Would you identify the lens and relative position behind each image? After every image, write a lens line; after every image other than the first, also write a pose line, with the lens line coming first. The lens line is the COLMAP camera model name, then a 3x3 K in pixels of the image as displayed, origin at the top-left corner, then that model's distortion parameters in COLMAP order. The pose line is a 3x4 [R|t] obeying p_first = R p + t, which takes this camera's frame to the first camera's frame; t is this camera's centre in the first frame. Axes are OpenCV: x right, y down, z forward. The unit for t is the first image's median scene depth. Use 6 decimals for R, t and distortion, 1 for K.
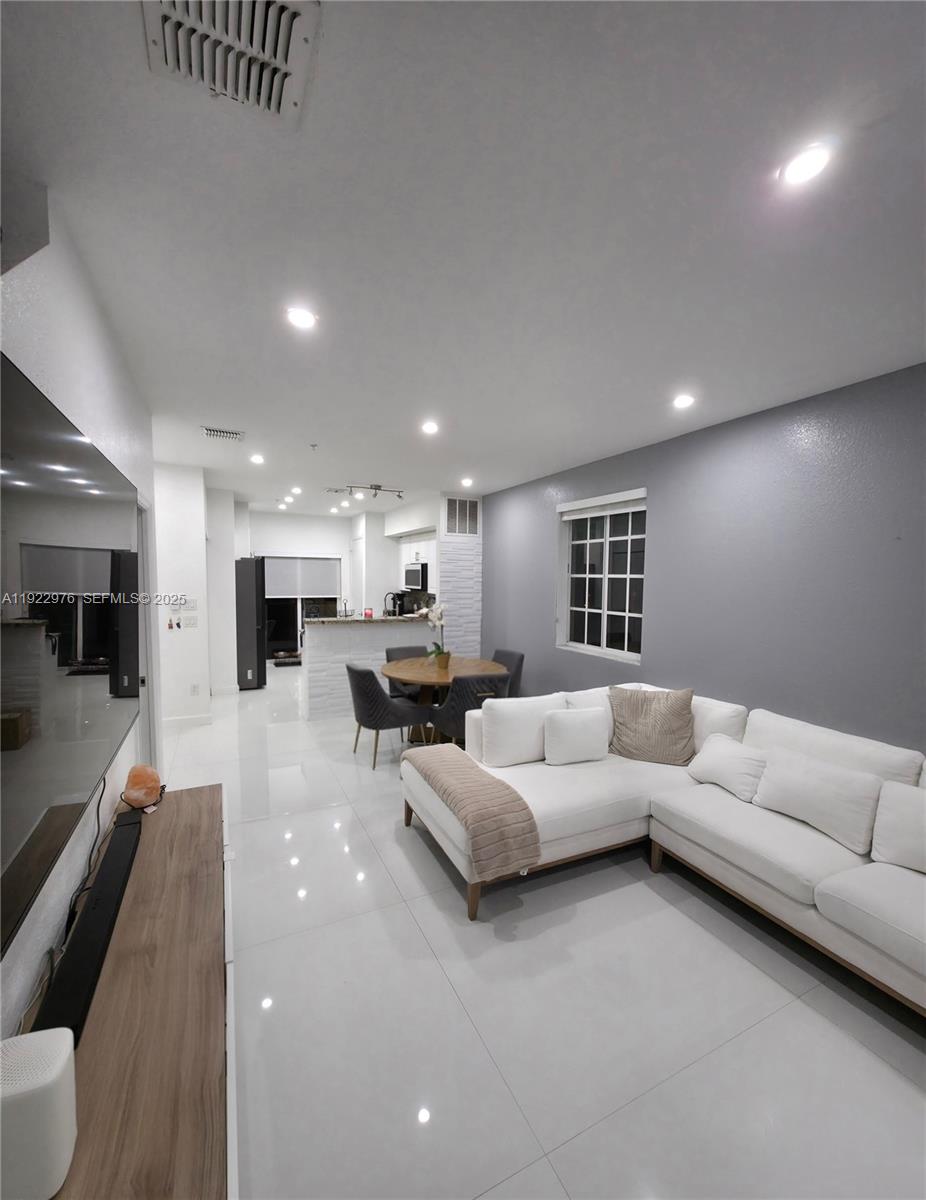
lens RADIAL K [[492.5, 0, 463.8], [0, 492.5, 611.2], [0, 0, 1]] dist [0.003562, 0.000149]
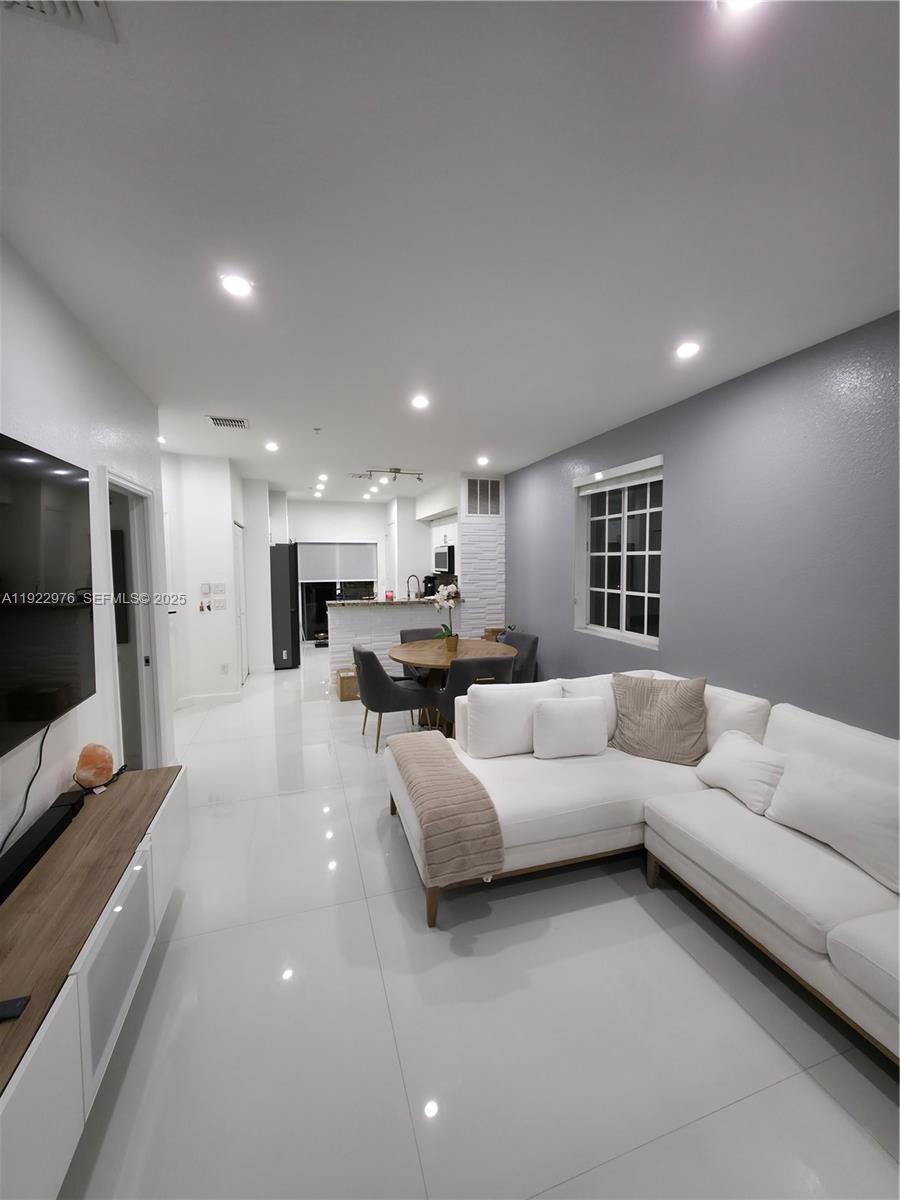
lens RADIAL K [[479.7, 0, 447.8], [0, 479.7, 593.8], [0, 0, 1]] dist [0.000925, -0.000006]
pose [[0.989473, -0.006657, -0.144563, 0.110804], [0.006448, 0.999977, -0.001916, 0.005216], [0.144573, 0.000964, 0.989494, 0.073042]]
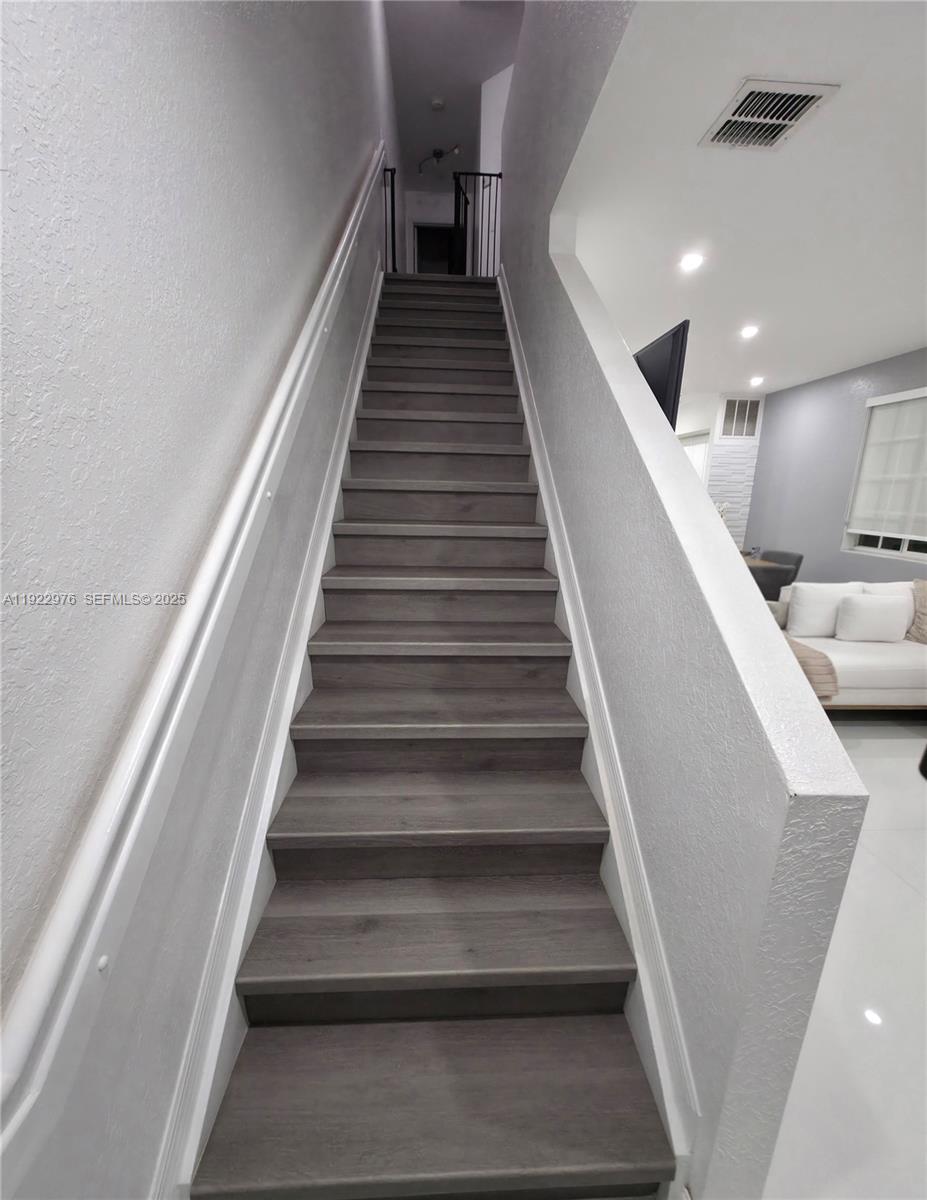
lens RADIAL K [[492.5, 0, 476.0], [0, 492.5, 606.8], [0, 0, 1]] dist [0.003562, 0.000149]
pose [[0.921425, 0.098465, -0.375873, -0.145243], [-0.036498, 0.985014, 0.168567, 0.059720], [0.386838, -0.141603, 0.911211, -0.287273]]
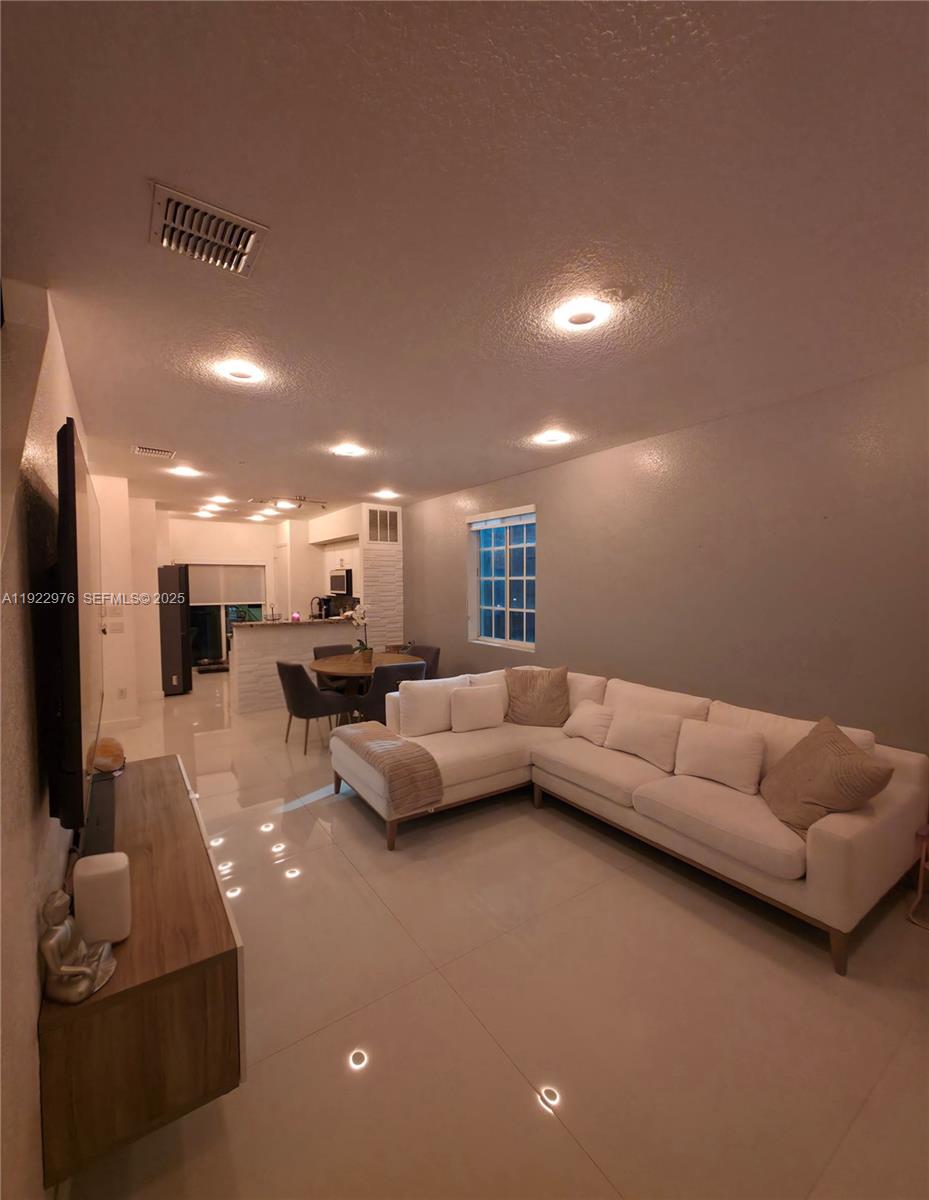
lens RADIAL K [[492.5, 0, 461.5], [0, 492.5, 612.6], [0, 0, 1]] dist [0.003562, 0.000149]
pose [[0.989949, -0.022220, 0.139670, 0.020187], [0.023487, 0.999697, -0.007432, 0.020006], [-0.139463, 0.010638, 0.990170, -0.168530]]
